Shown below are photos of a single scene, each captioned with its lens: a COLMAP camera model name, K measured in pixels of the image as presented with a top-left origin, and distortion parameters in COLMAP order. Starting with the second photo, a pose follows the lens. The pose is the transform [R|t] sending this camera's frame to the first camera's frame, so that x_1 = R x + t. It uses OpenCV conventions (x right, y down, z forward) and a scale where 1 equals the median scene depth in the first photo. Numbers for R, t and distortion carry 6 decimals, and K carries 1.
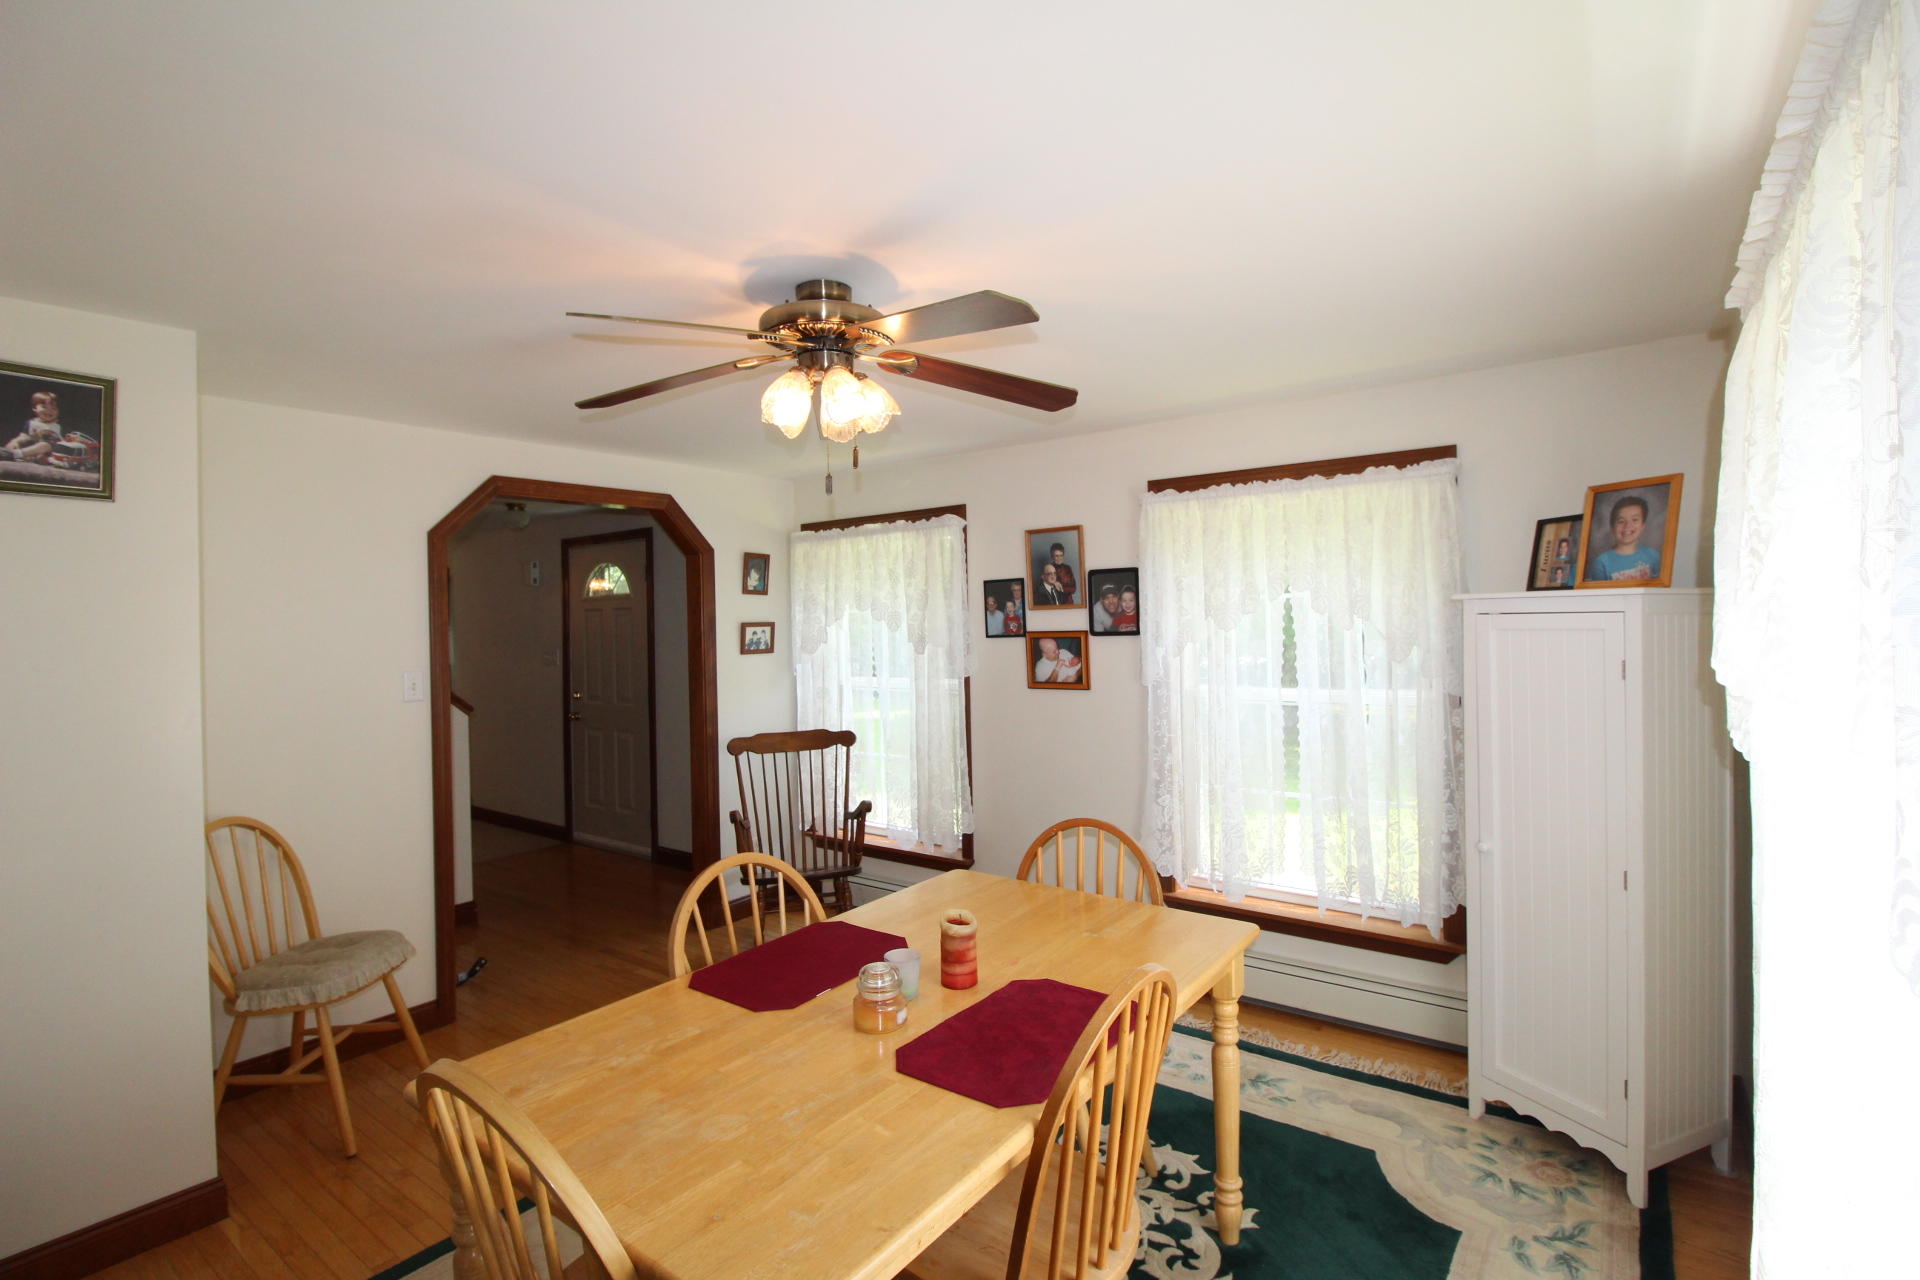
lens RADIAL K [[888.4, 0, 951.8], [0, 888.4, 621.4], [0, 0, 1]] dist [-0.000711, -0.015526]
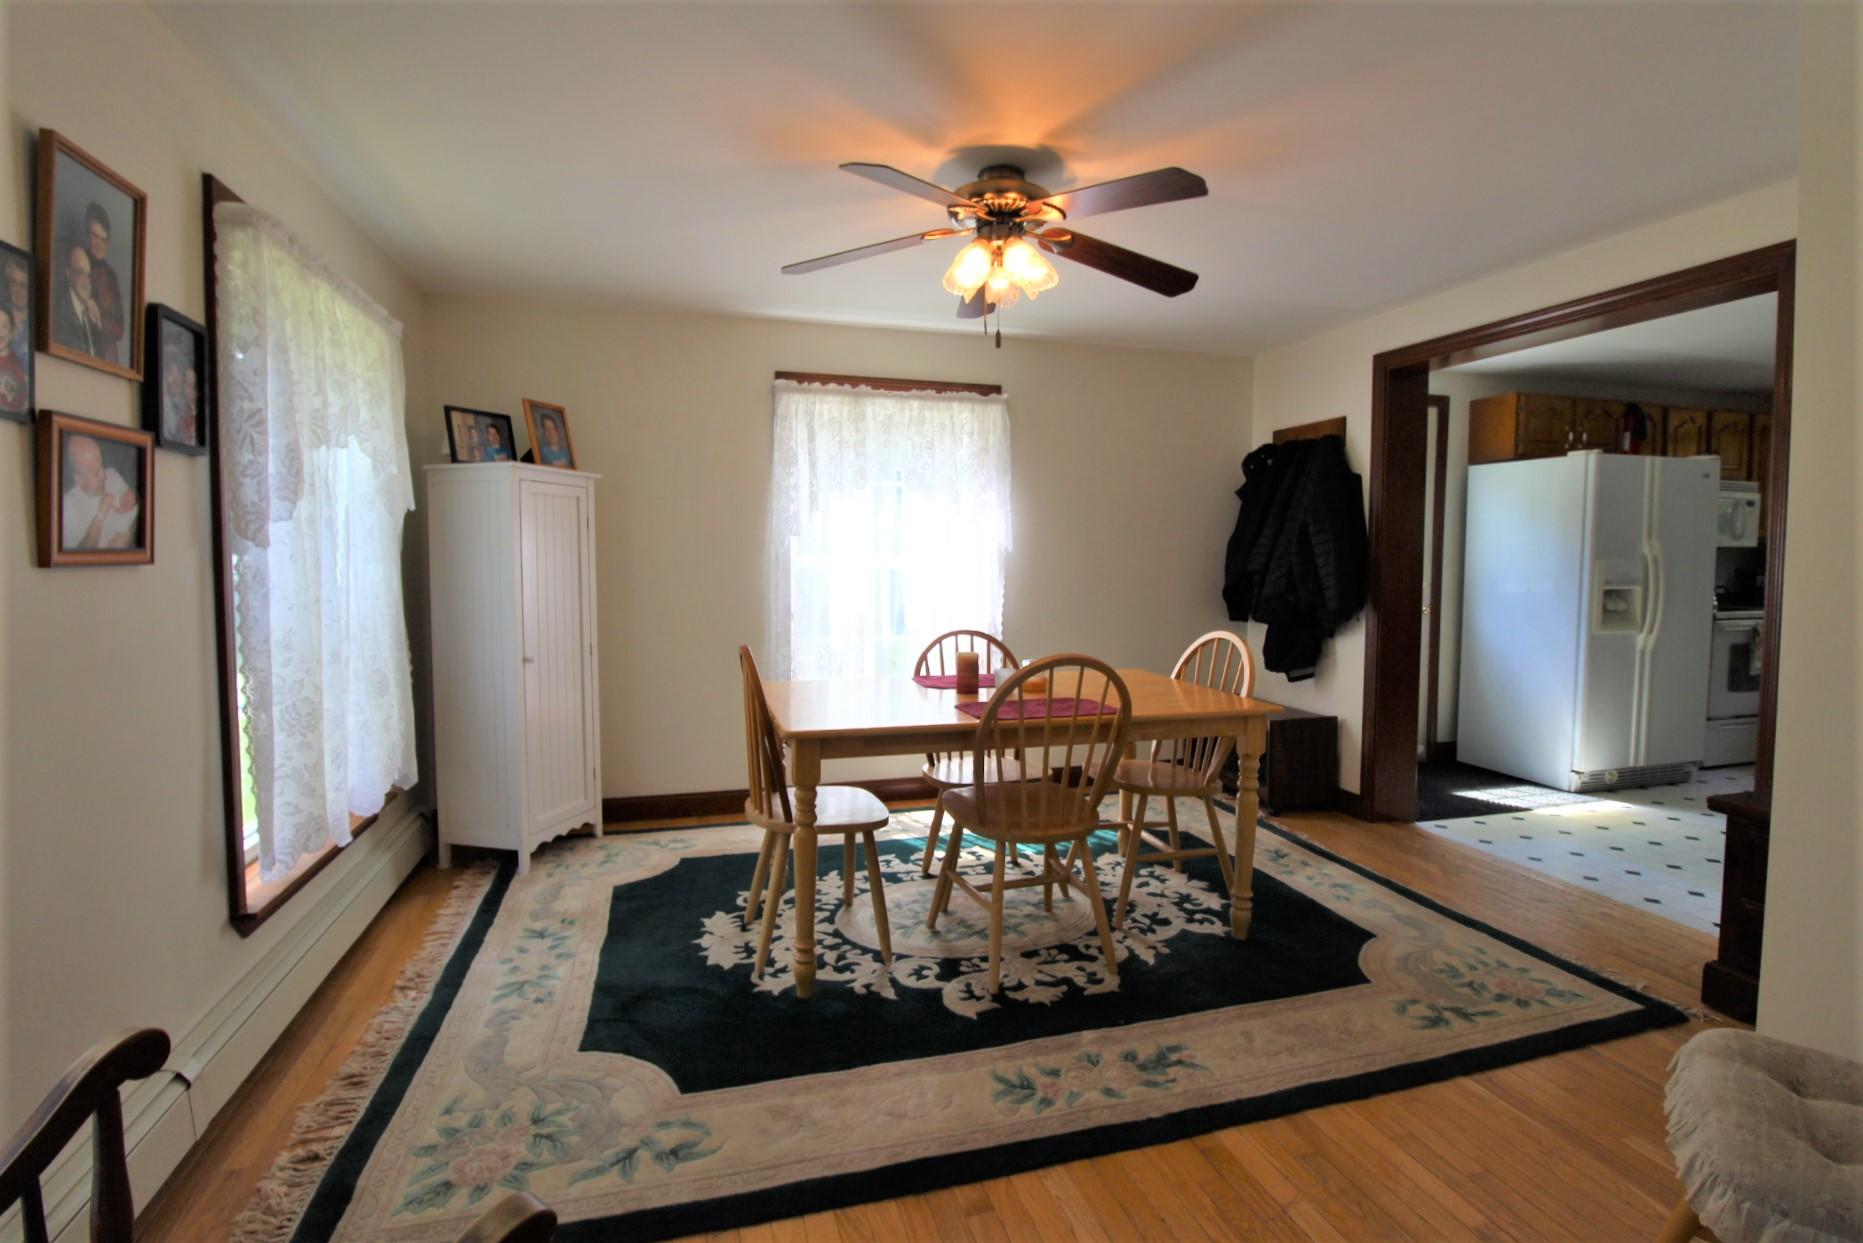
lens RADIAL K [[862.0, 0, 923.6], [0, 862.0, 603.5], [0, 0, 1]] dist [-0.000711, -0.015526]
pose [[-0.795990, -0.016844, 0.605075, -0.414252], [0.013970, 0.998835, 0.046182, 0.080106], [-0.605149, 0.045214, -0.794828, 1.088238]]
